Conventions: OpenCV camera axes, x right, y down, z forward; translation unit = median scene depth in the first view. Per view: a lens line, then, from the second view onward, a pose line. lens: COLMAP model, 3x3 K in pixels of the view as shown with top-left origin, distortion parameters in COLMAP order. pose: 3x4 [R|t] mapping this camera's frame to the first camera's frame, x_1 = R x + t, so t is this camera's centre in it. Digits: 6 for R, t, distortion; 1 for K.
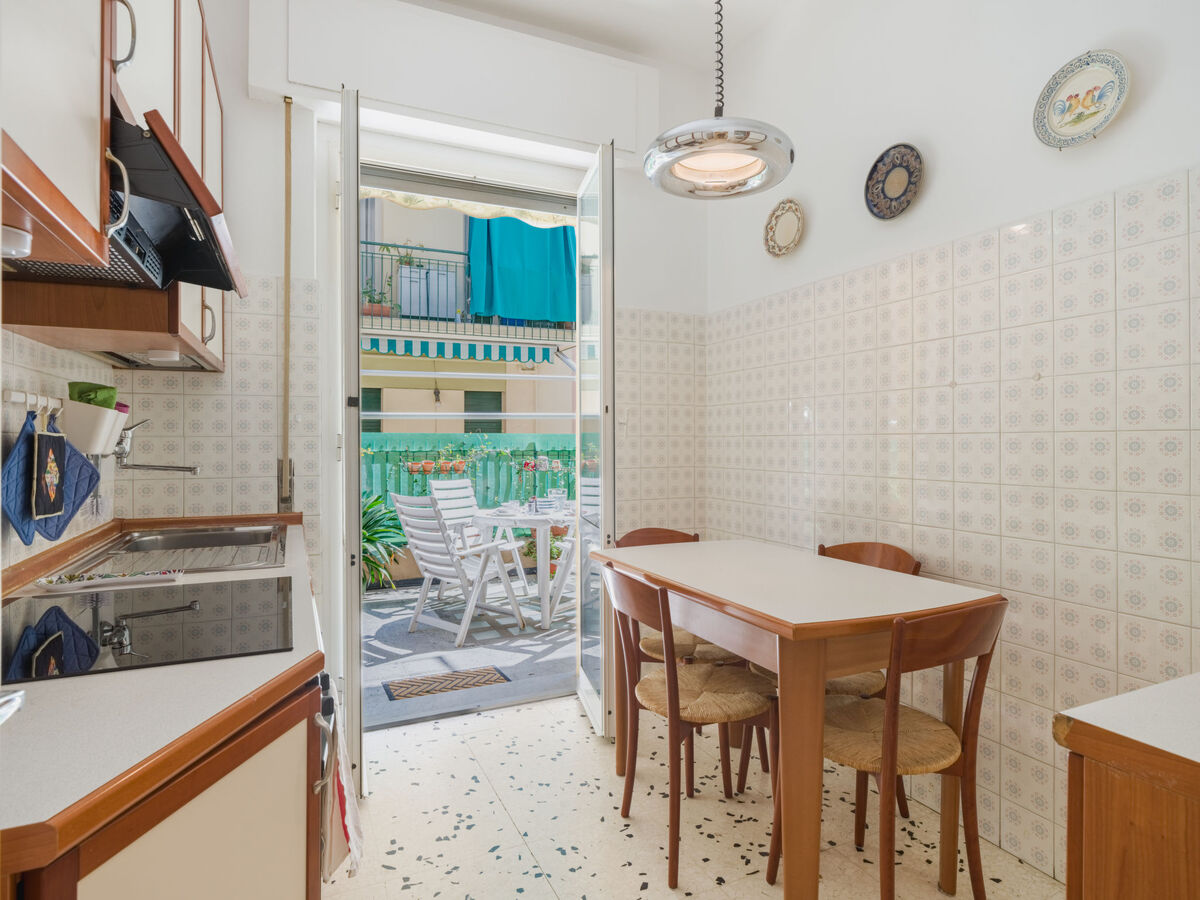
lens RADIAL K [[666.7, 0, 600.9], [0, 666.7, 441.7], [0, 0, 1]] dist [-0.005924, -0.000103]
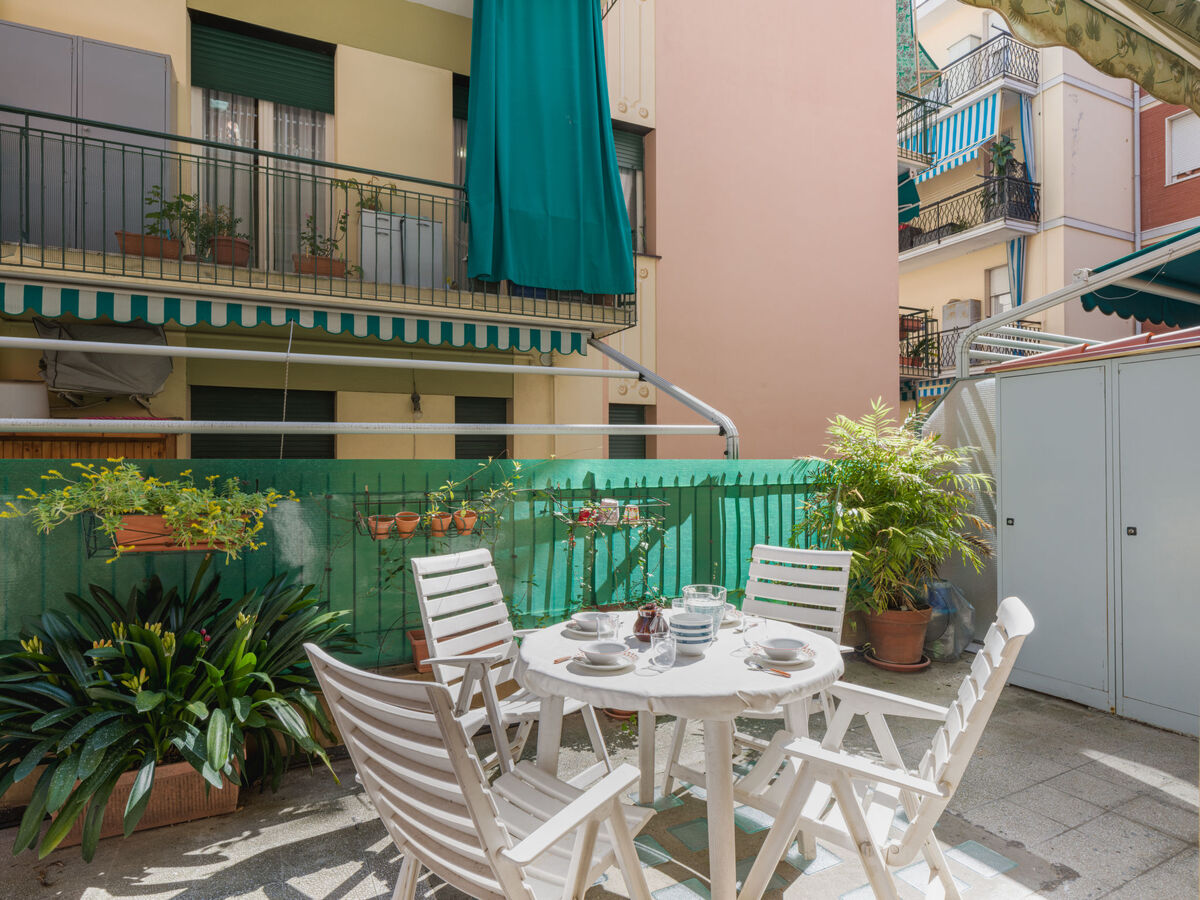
lens RADIAL K [[666.7, 0, 595.1], [0, 666.7, 454.4], [0, 0, 1]] dist [-0.005924, -0.000103]
pose [[0.999401, -0.000663, 0.034599, -0.089575], [0.001099, 0.999920, -0.012570, -0.007083], [-0.034588, 0.012601, 0.999322, 0.325763]]
